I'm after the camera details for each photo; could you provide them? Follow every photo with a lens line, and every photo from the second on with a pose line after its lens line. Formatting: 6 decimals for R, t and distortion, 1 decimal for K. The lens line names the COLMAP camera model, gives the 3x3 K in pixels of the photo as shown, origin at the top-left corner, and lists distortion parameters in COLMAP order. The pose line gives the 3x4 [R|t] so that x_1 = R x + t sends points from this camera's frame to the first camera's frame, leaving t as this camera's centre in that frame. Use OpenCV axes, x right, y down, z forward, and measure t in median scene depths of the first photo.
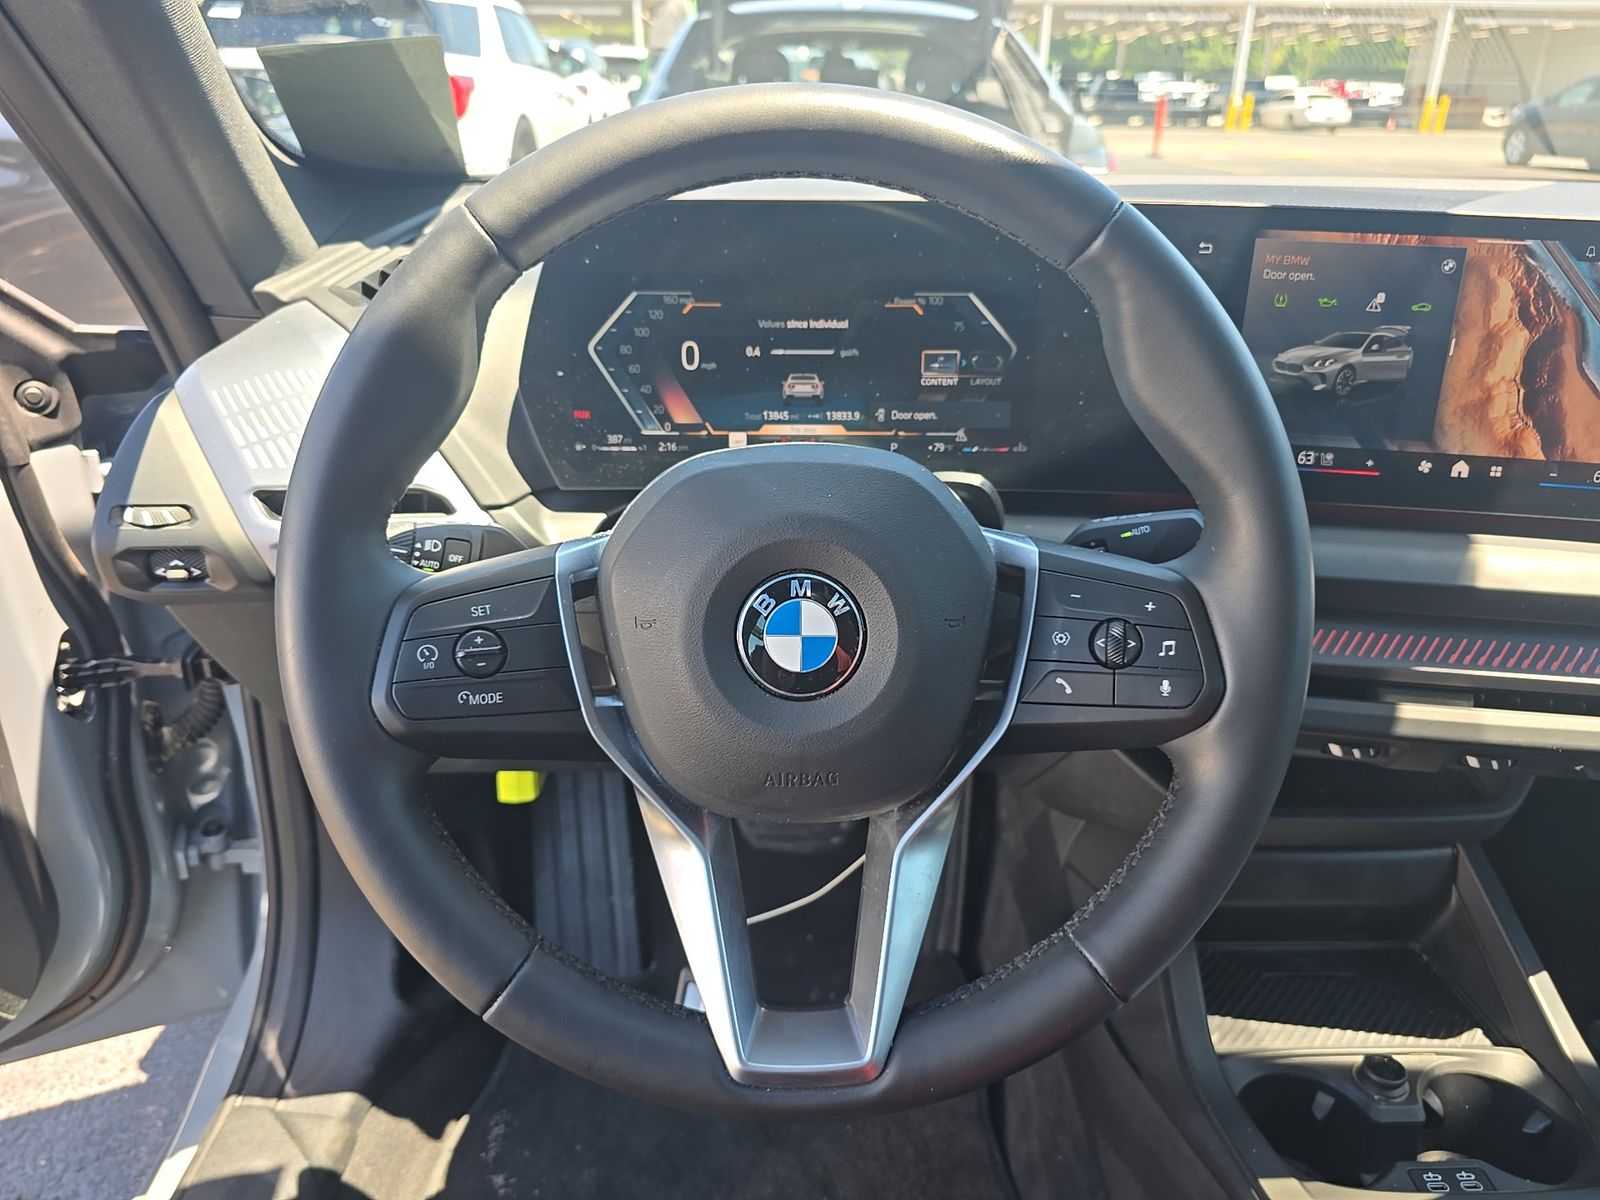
lens RADIAL K [[1091.1, 0, 803.6], [0, 1091.1, 608.5], [0, 0, 1]] dist [0.030197, -0.029433]
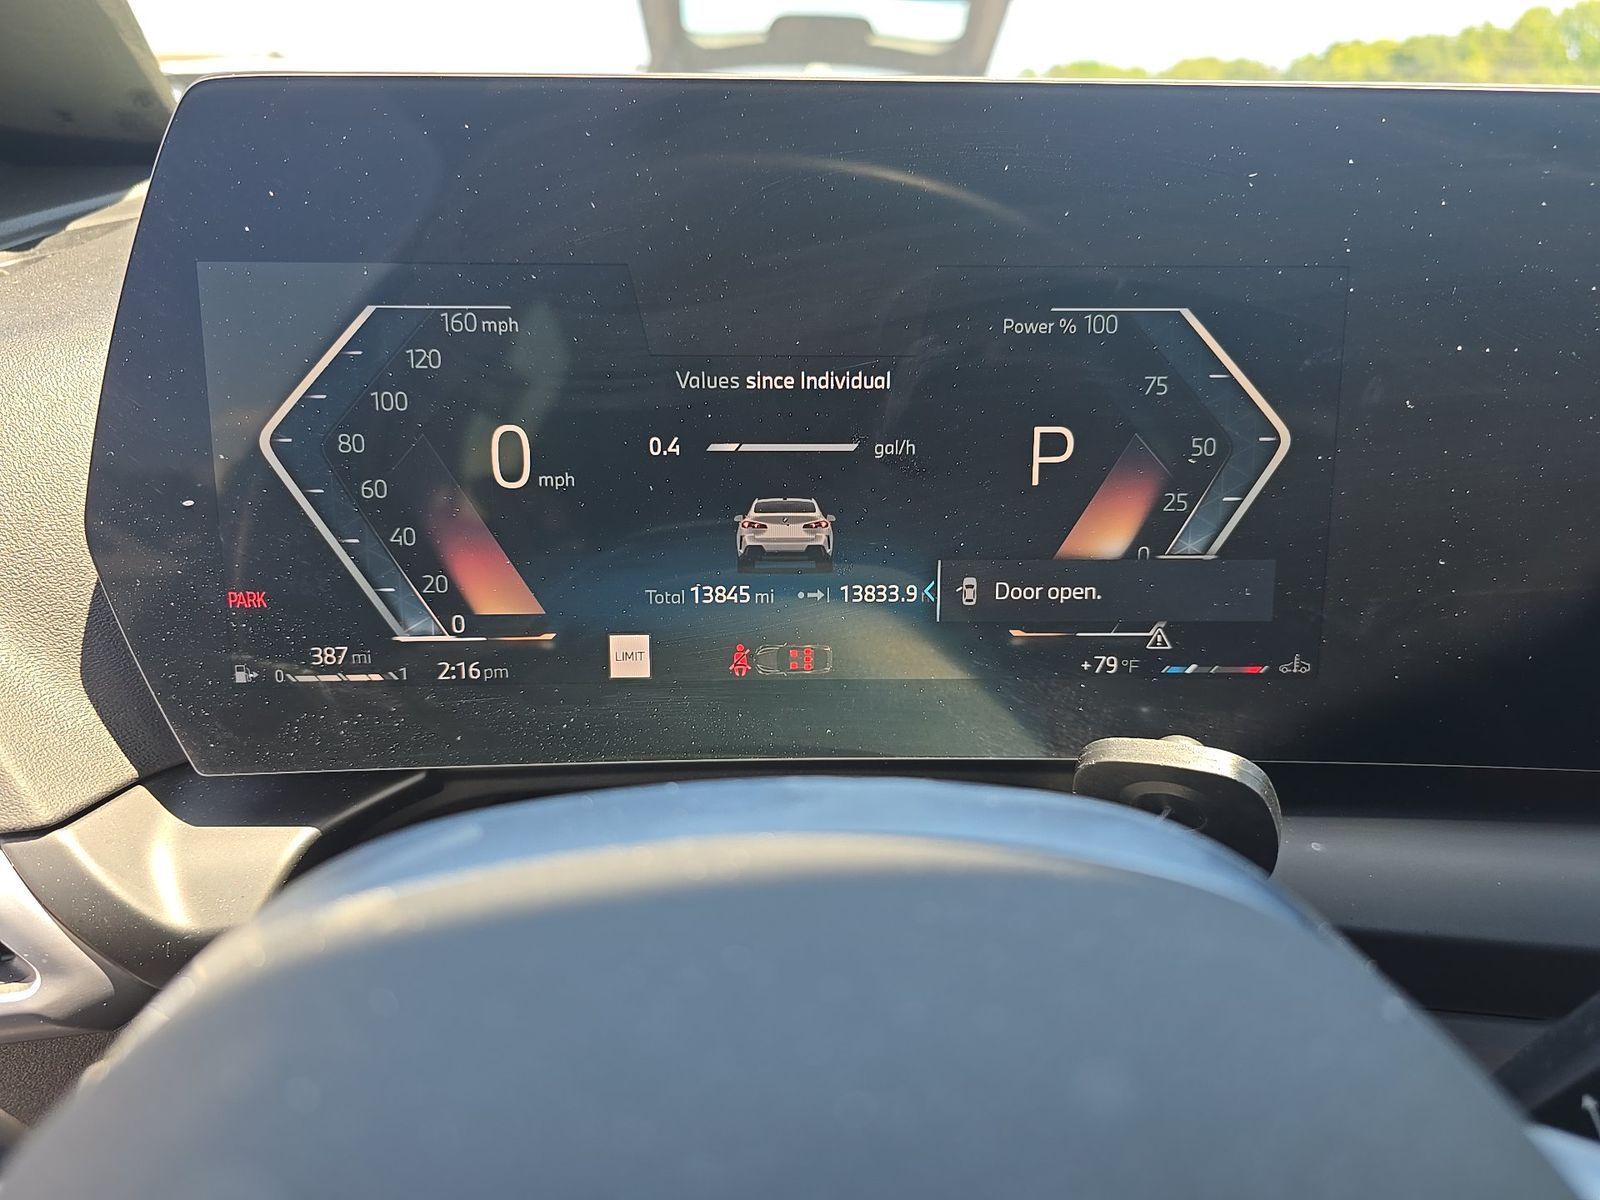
lens RADIAL K [[1091.1, 0, 805.9], [0, 1091.1, 593.0], [0, 0, 1]] dist [0.030197, -0.029433]
pose [[0.999582, -0.008401, 0.027674, -0.004128], [0.010933, 0.995638, -0.092662, -0.137566], [-0.026775, 0.092926, 0.995313, 0.577968]]
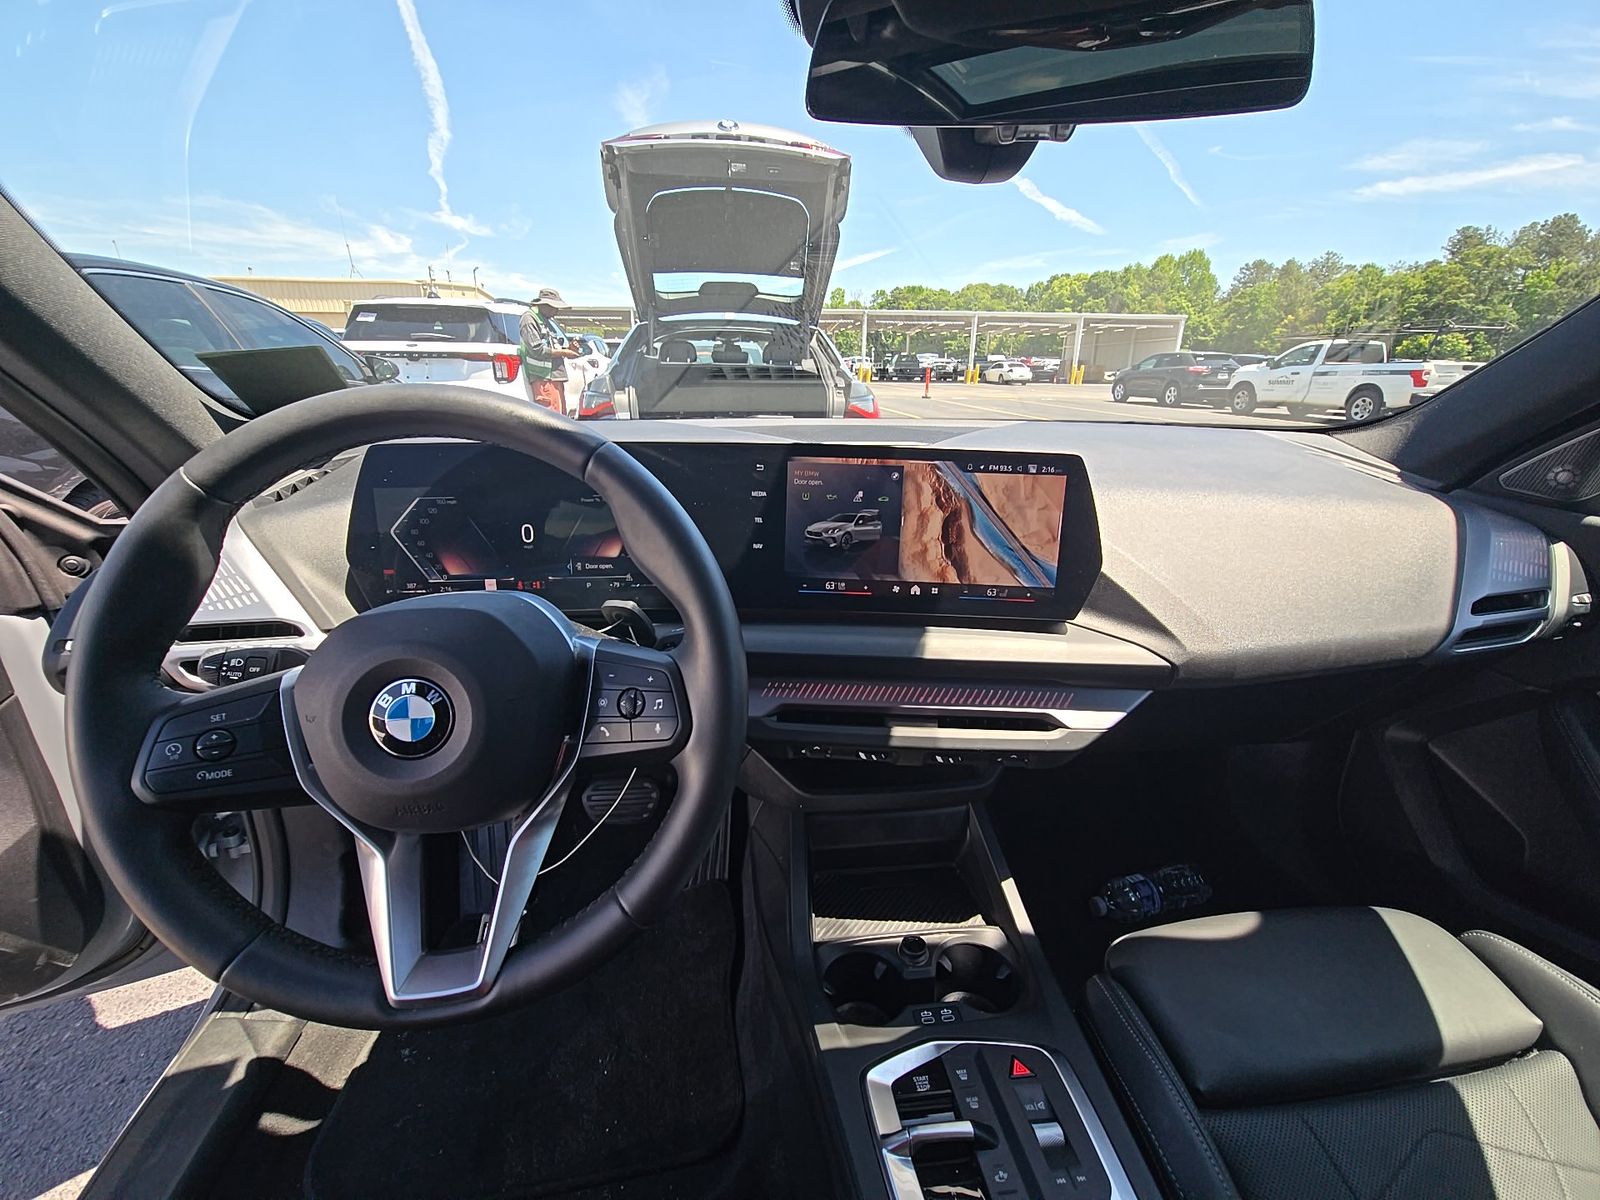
lens RADIAL K [[641.5, 0, 797.2], [0, 641.5, 614.9], [0, 0, 1]] dist [0.003281, 0.000077]
pose [[0.996433, -0.032774, 0.077767, 0.321187], [0.037756, 0.997268, -0.063492, -0.029455], [-0.075473, 0.066201, 0.994948, 0.008677]]
